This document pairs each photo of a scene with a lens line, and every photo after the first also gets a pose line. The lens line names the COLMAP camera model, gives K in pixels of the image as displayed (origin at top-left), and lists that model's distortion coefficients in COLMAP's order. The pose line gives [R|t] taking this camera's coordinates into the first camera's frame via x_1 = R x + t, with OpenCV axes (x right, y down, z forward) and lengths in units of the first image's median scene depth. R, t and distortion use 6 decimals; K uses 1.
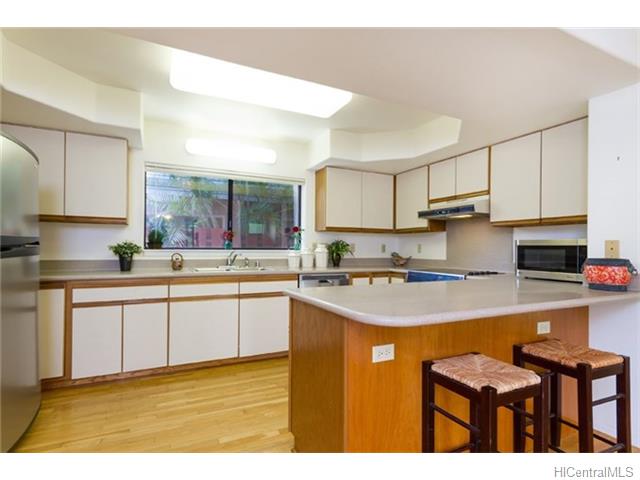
lens RADIAL K [[328.6, 0, 320.7], [0, 328.6, 240.9], [0, 0, 1]] dist [0.004508, 0.000557]
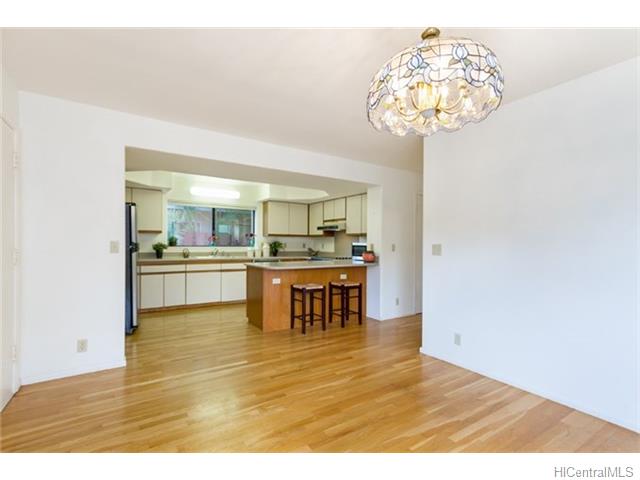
lens RADIAL K [[295.3, 0, 321.4], [0, 295.3, 246.5], [0, 0, 1]] dist [-0.002541, 0.000062]
pose [[0.990211, 0.000866, 0.139578, 0.083952], [-0.005520, 0.999441, 0.032960, -0.031441], [-0.139471, -0.033408, 0.989662, -0.702702]]
